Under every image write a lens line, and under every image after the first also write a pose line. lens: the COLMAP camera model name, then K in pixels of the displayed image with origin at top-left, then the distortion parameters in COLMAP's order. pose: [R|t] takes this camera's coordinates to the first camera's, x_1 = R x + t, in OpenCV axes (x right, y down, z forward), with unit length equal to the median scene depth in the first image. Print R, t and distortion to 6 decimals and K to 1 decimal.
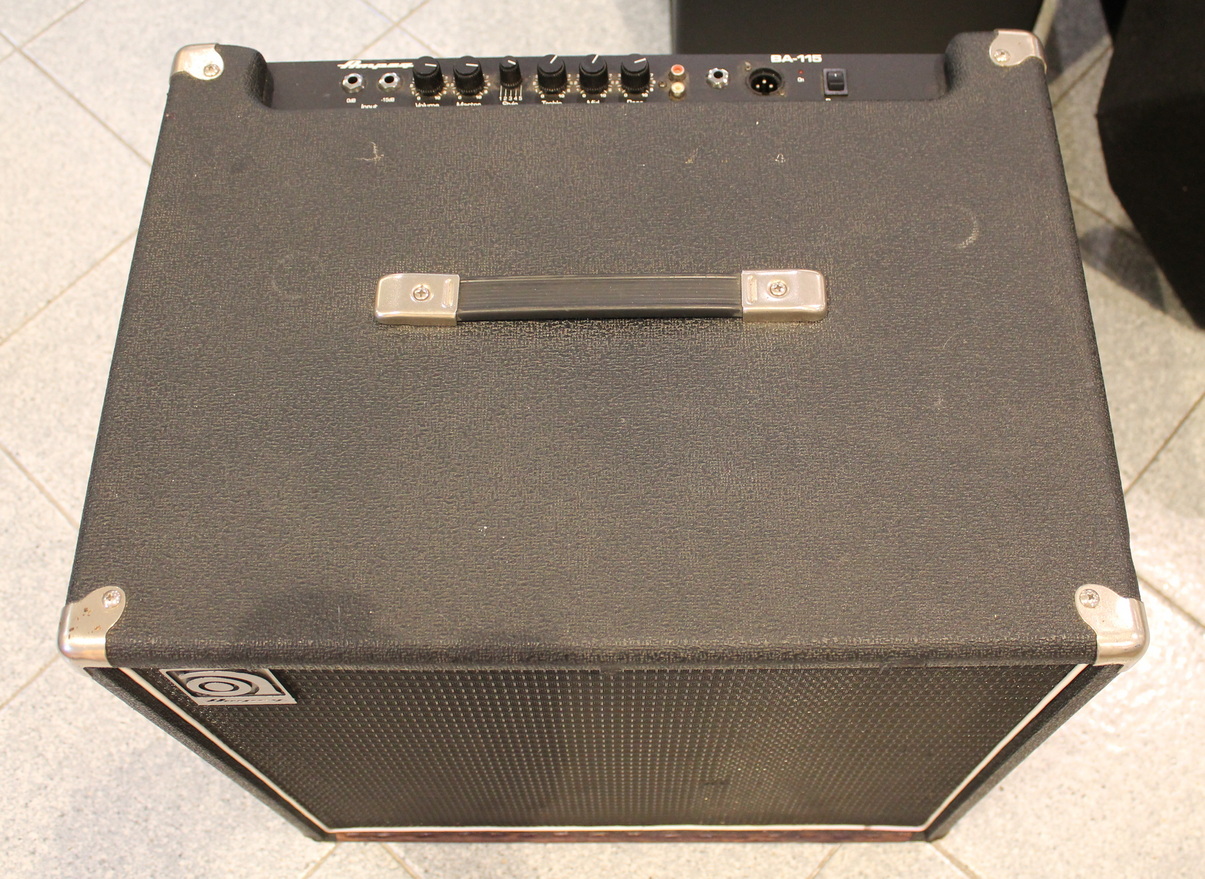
lens RADIAL K [[1325.4, 0, 630.5], [0, 1325.4, 414.0], [0, 0, 1]] dist [-0.082786, 0.000000]
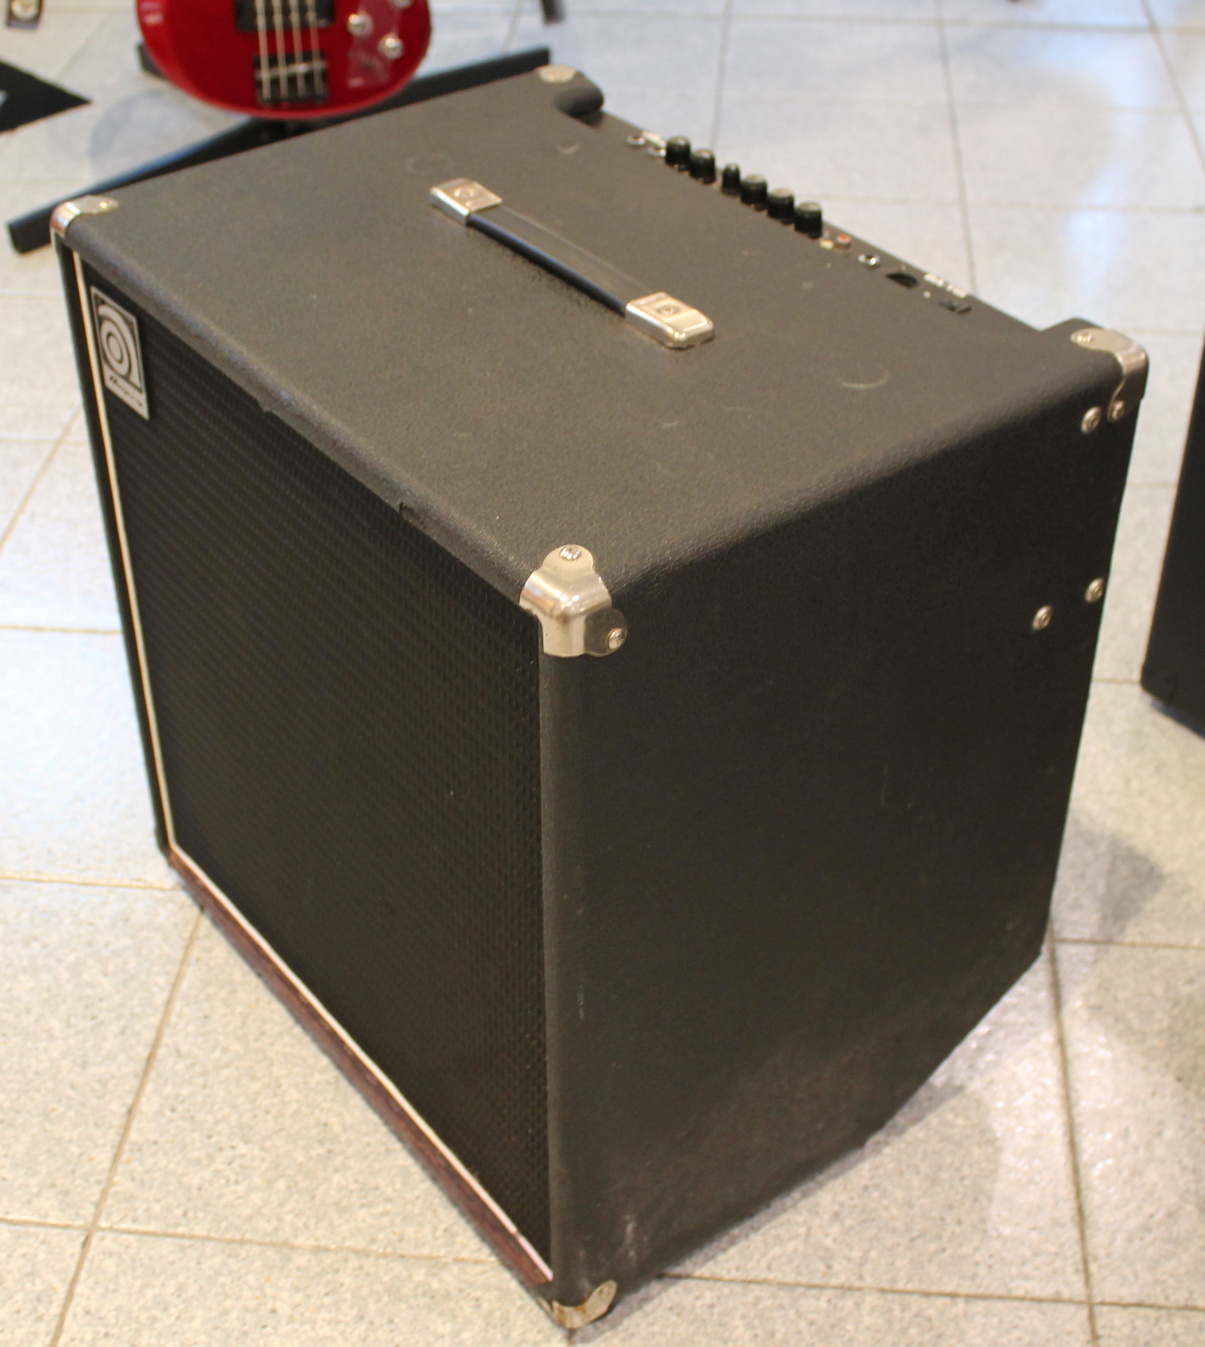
lens RADIAL K [[2009.2, 0, 609.9], [0, 2009.2, 670.4], [0, 0, 1]] dist [-0.068941, 0.000000]
pose [[0.607051, 0.499715, -0.617879, 0.730196], [-0.713565, 0.684977, -0.147079, 0.218215], [0.349735, 0.530181, 0.772395, -0.027823]]
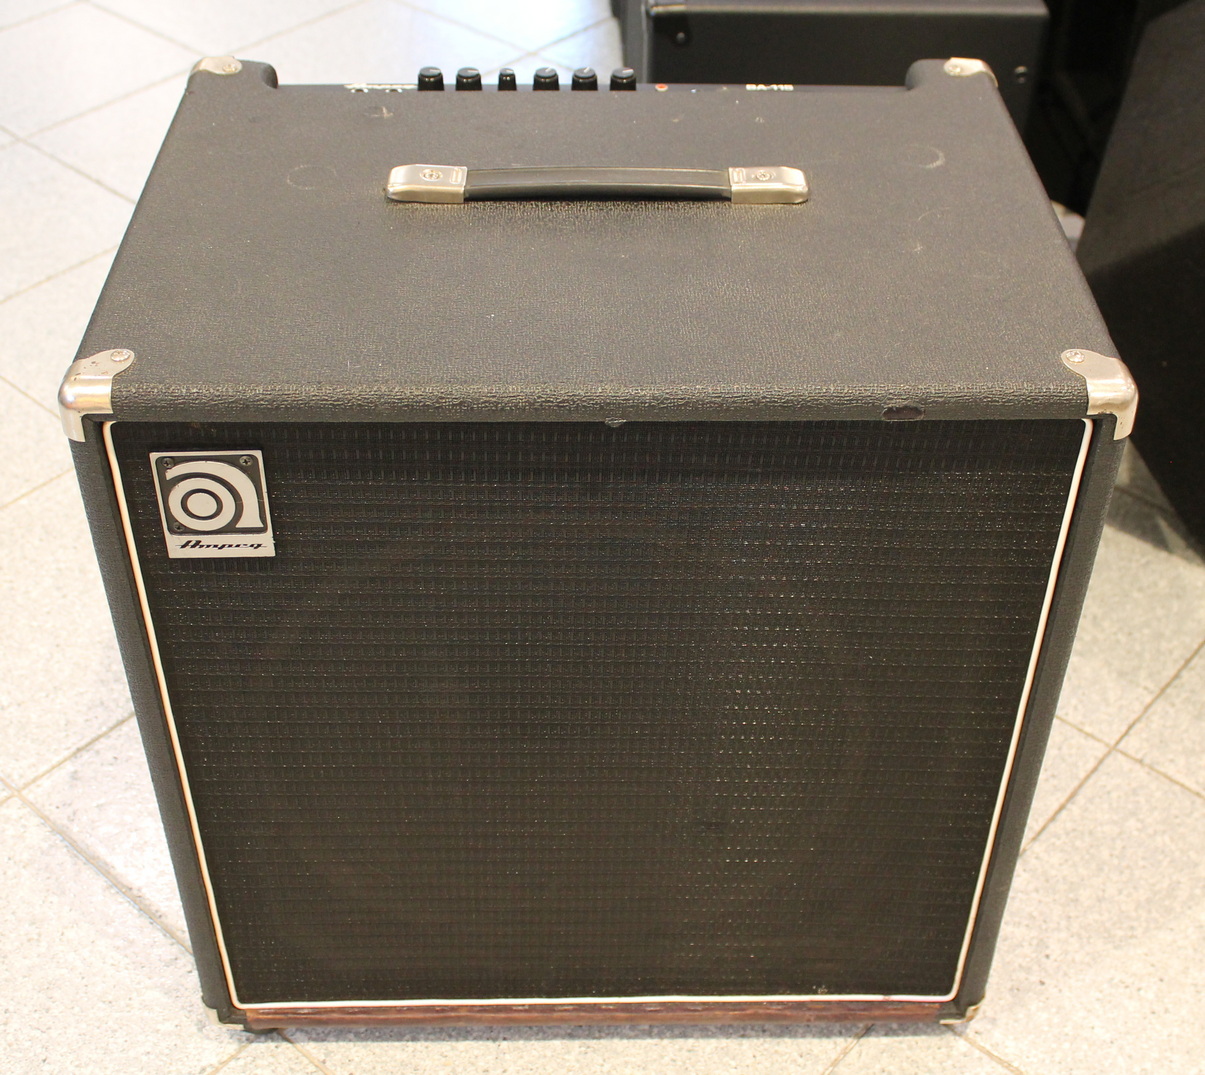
lens RADIAL K [[1668.3, 0, 629.5], [0, 1668.3, 532.1], [0, 0, 1]] dist [-0.087100, 0.000000]
pose [[0.998814, 0.013045, 0.046909, -0.036000], [0.006539, 0.918768, -0.394745, 0.443999], [-0.048248, 0.394583, 0.917593, -0.077727]]
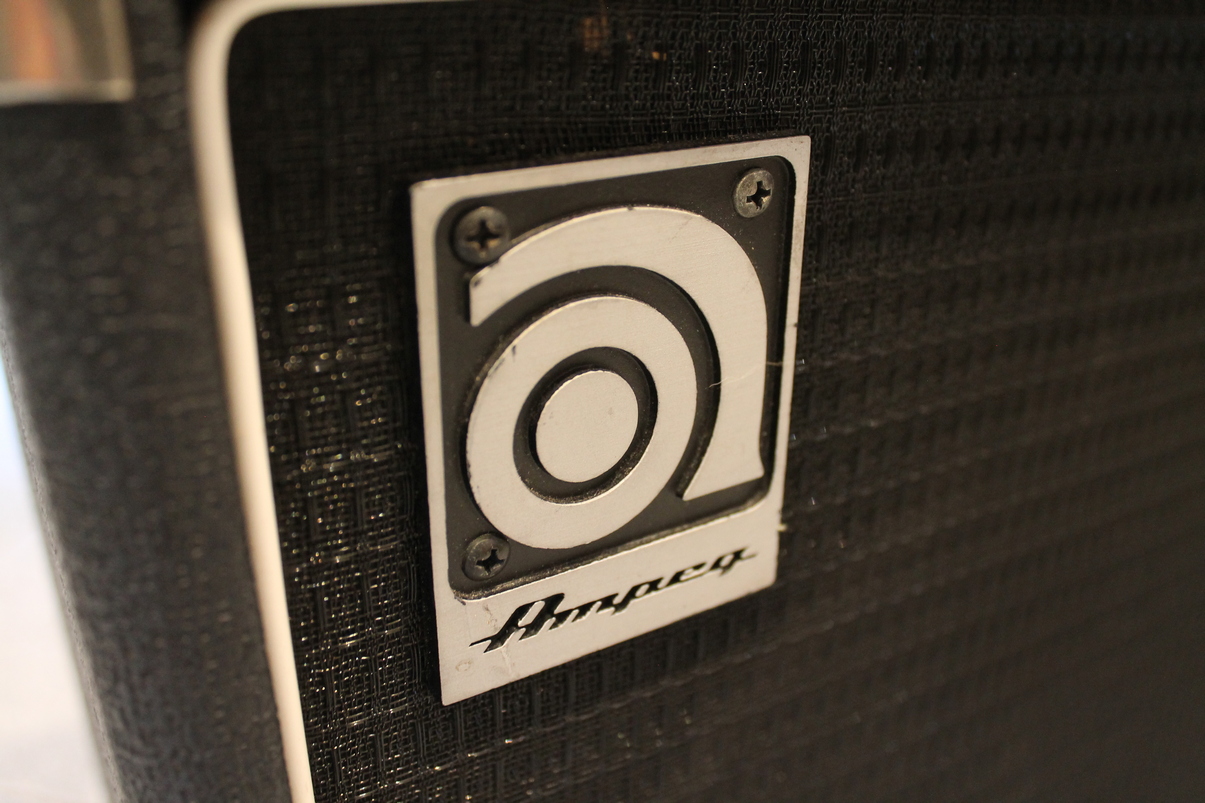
lens RADIAL K [[1143.9, 0, 604.3], [0, 1143.9, 402.1], [0, 0, 1]] dist [-0.075207, 0.000000]
pose [[0.861064, -0.188150, 0.472407, -0.255385], [0.438789, 0.744411, -0.503306, 0.193972], [-0.256968, 0.640666, 0.723543, 0.530650]]
